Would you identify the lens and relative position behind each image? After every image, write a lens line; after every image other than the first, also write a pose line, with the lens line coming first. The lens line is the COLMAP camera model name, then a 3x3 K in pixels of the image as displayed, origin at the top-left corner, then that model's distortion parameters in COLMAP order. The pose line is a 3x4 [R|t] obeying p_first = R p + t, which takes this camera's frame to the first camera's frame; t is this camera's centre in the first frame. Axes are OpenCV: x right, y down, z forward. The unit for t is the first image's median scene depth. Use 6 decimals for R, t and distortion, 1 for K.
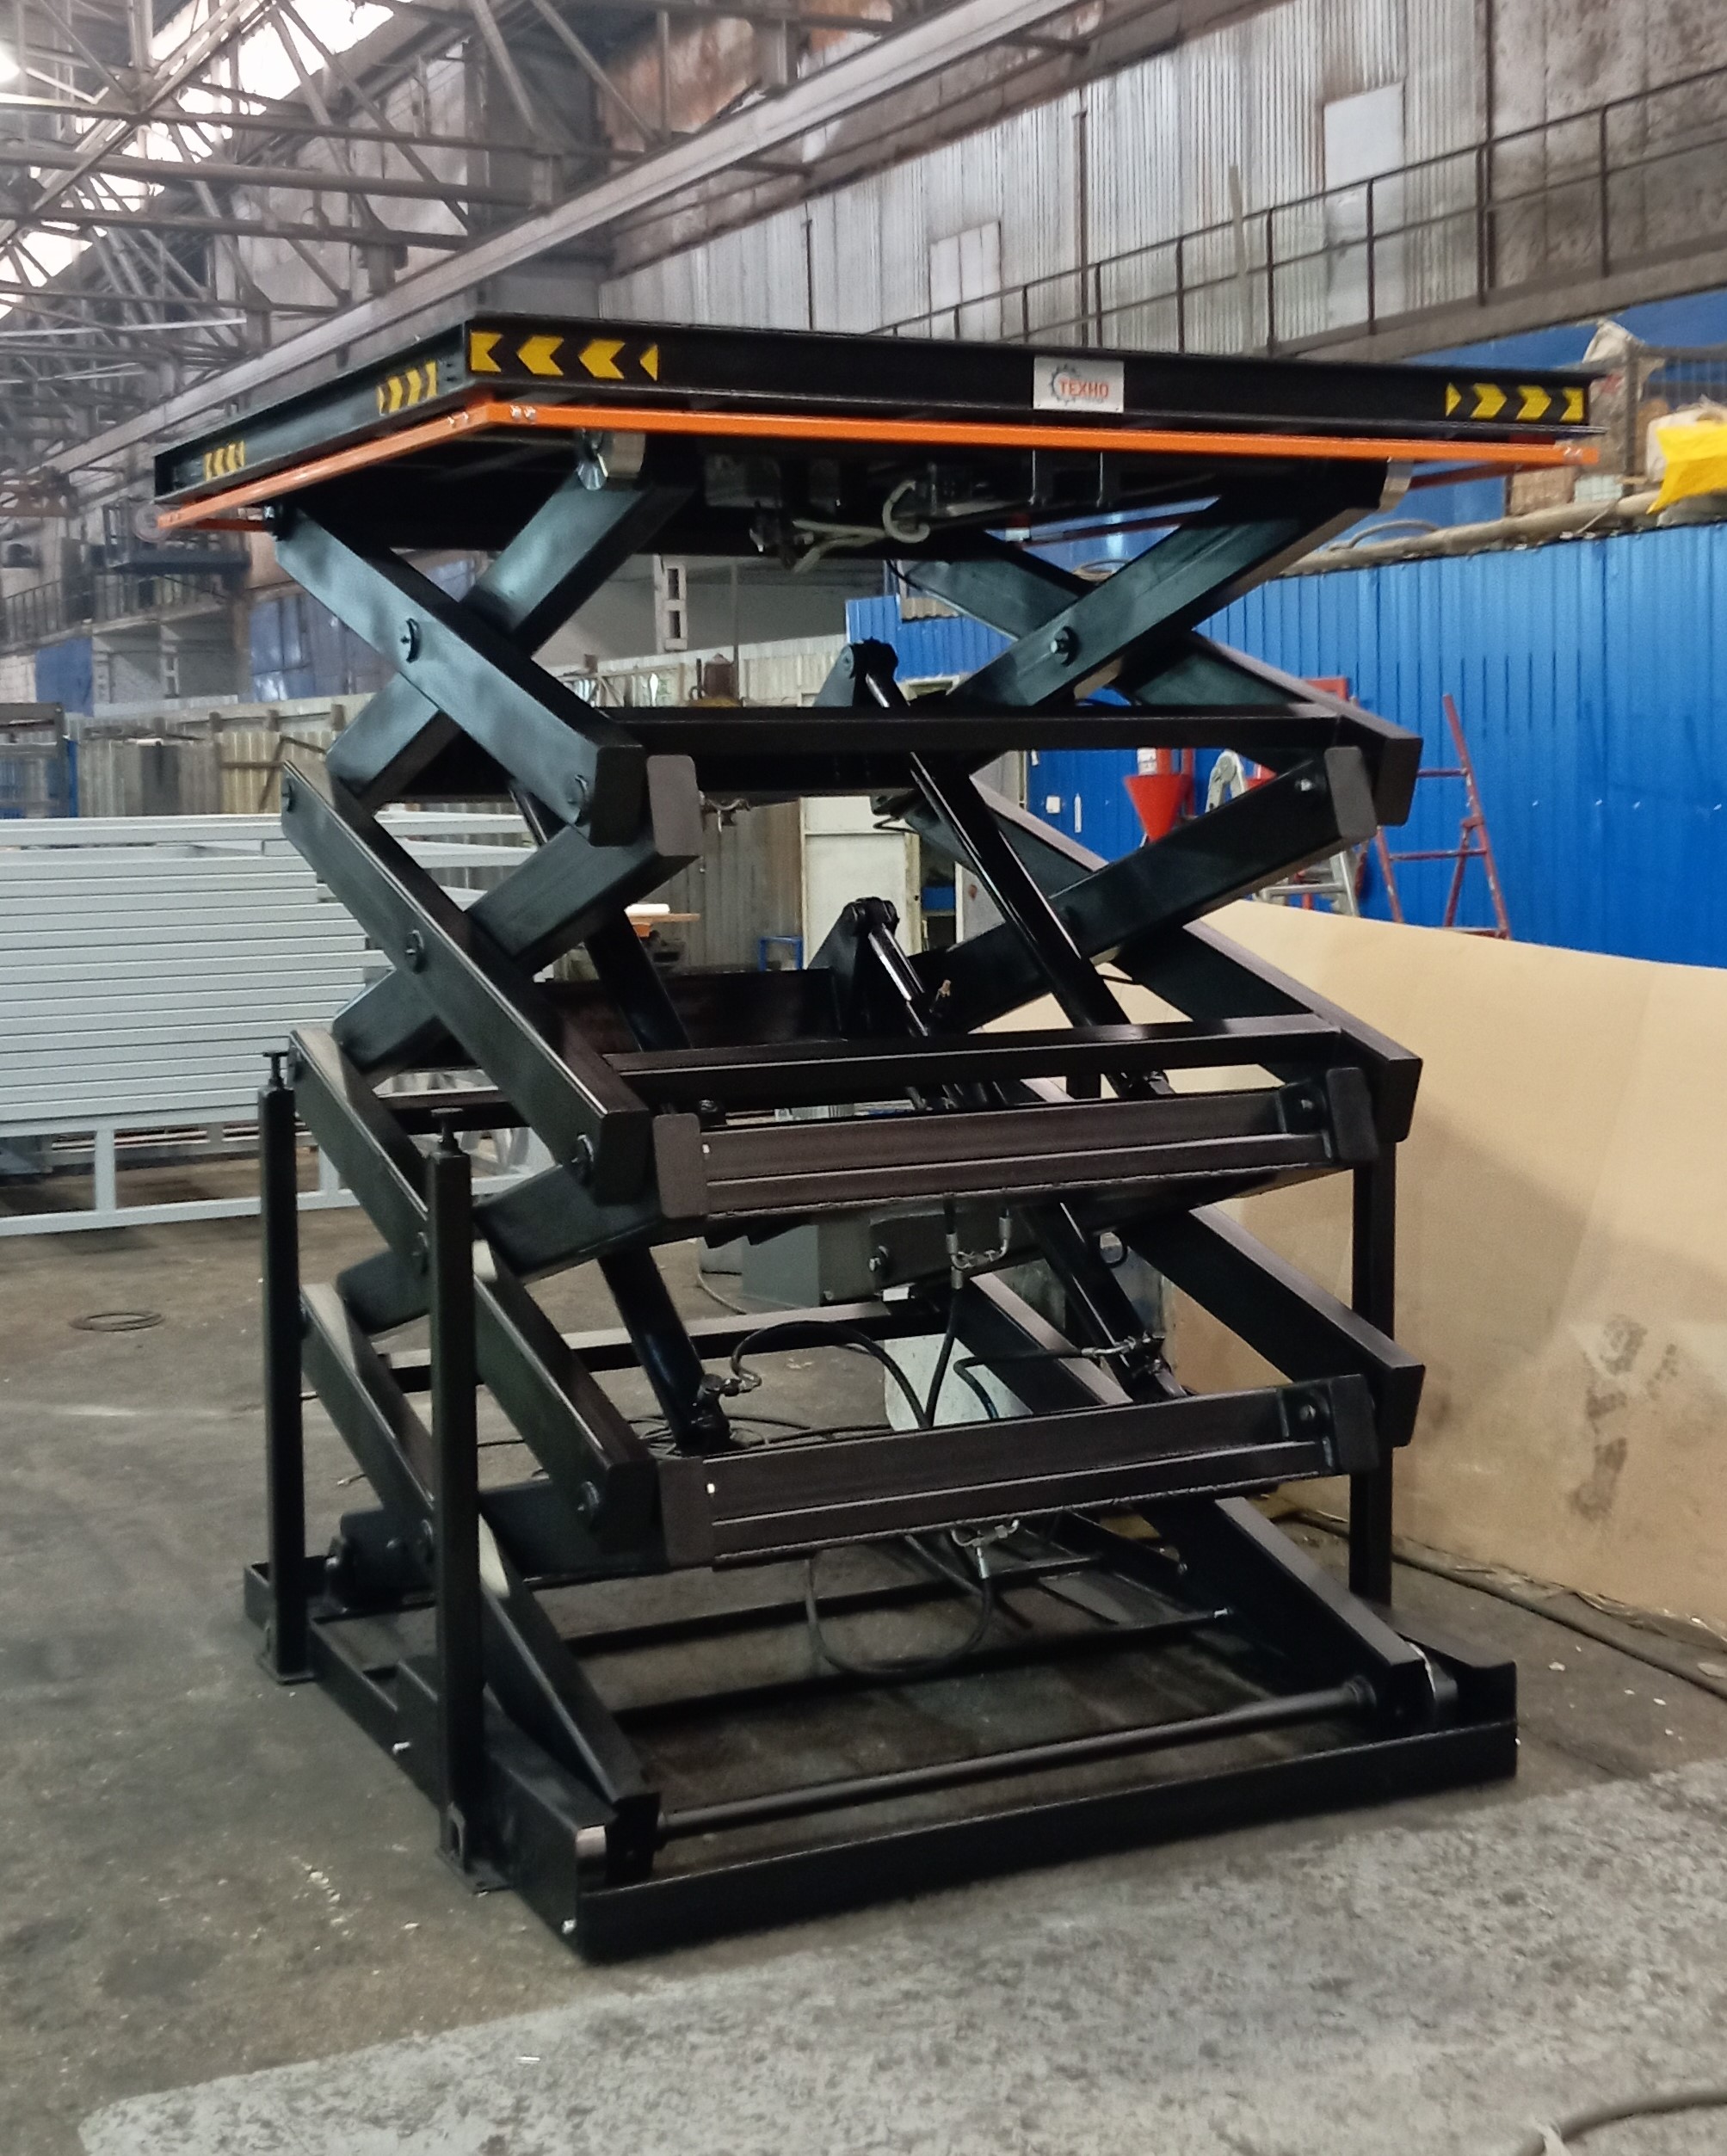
lens RADIAL K [[2927.4, 0, 863.5], [0, 2927.4, 1078.0], [0, 0, 1]] dist [0.032290, 0.041887]
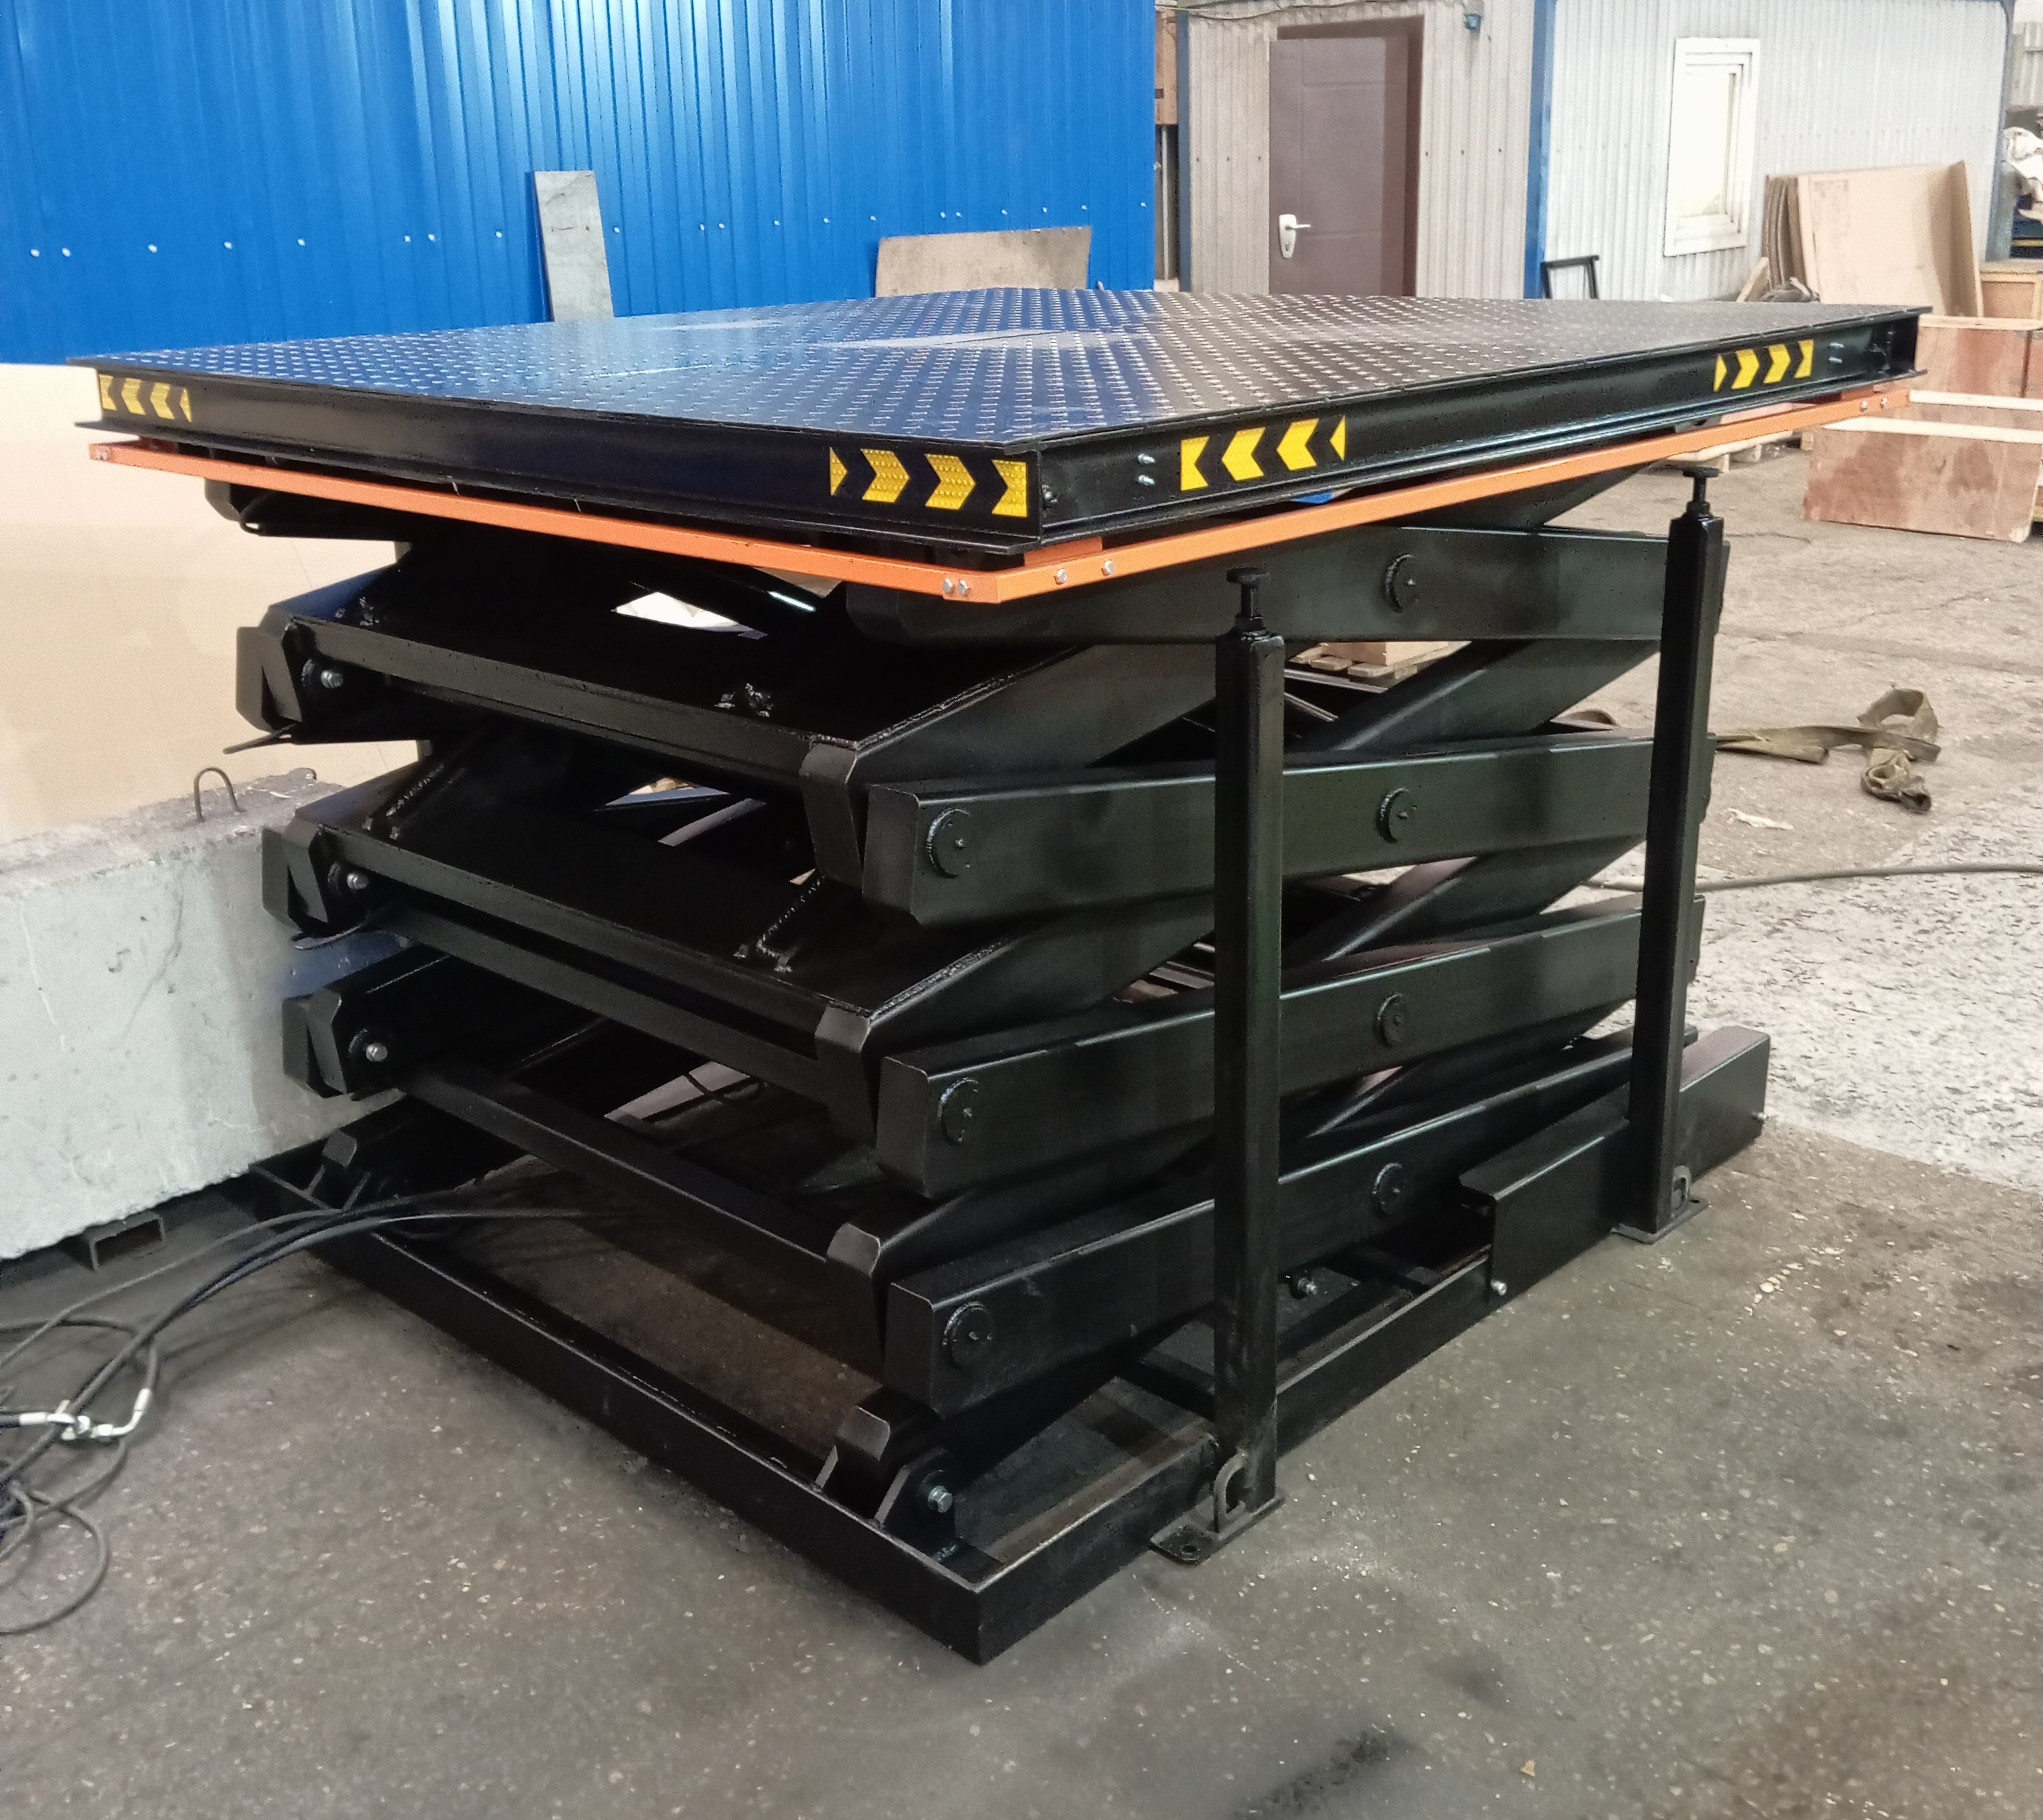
lens RADIAL K [[2183.8, 0, 1021.5], [0, 2183.8, 910.0], [0, 0, 1]] dist [0.100757, -0.244540]
pose [[-0.353233, -0.276124, 0.893858, -0.703654], [0.123911, 0.933224, 0.337251, -0.110963], [-0.927293, 0.229887, -0.295431, 1.409096]]
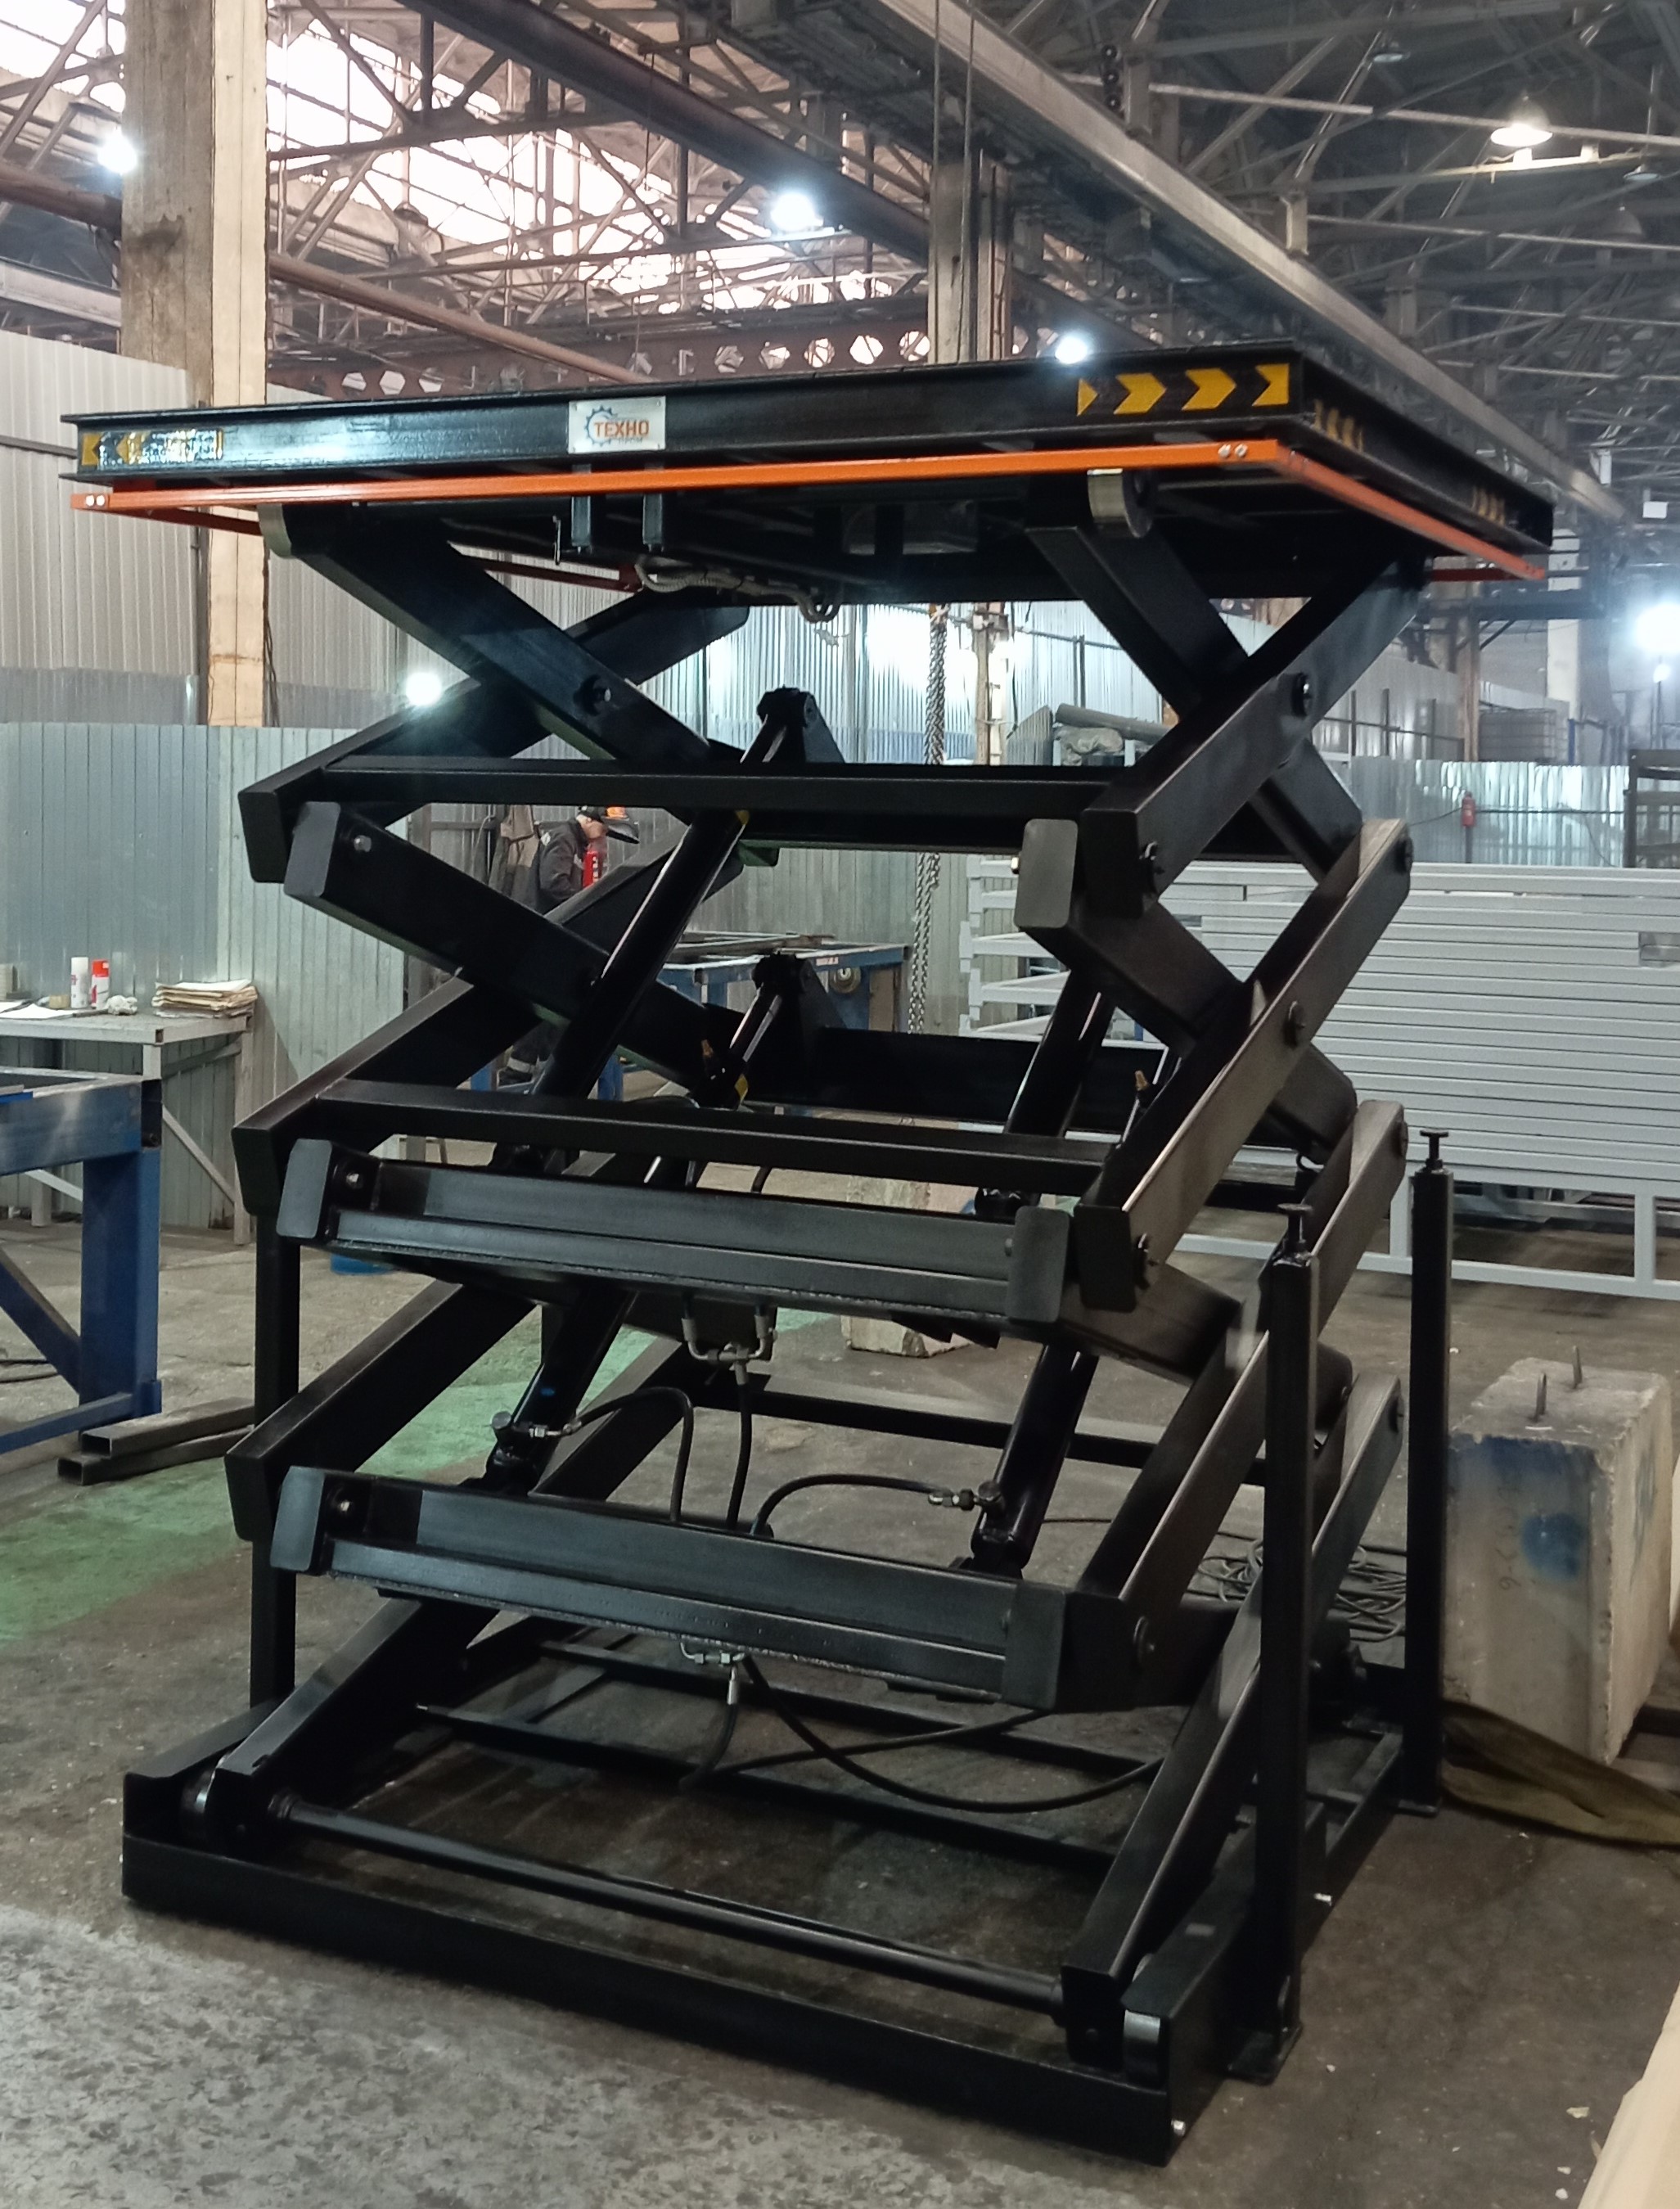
lens RADIAL K [[2767.5, 0, 551.4], [0, 2767.5, 1096.9], [0, 0, 1]] dist [0.008832, -0.028140]
pose [[0.578963, 0.116560, -0.806979, 0.748879], [-0.115131, 0.991499, 0.060611, -0.074011], [0.807184, 0.057817, 0.587461, 0.464779]]
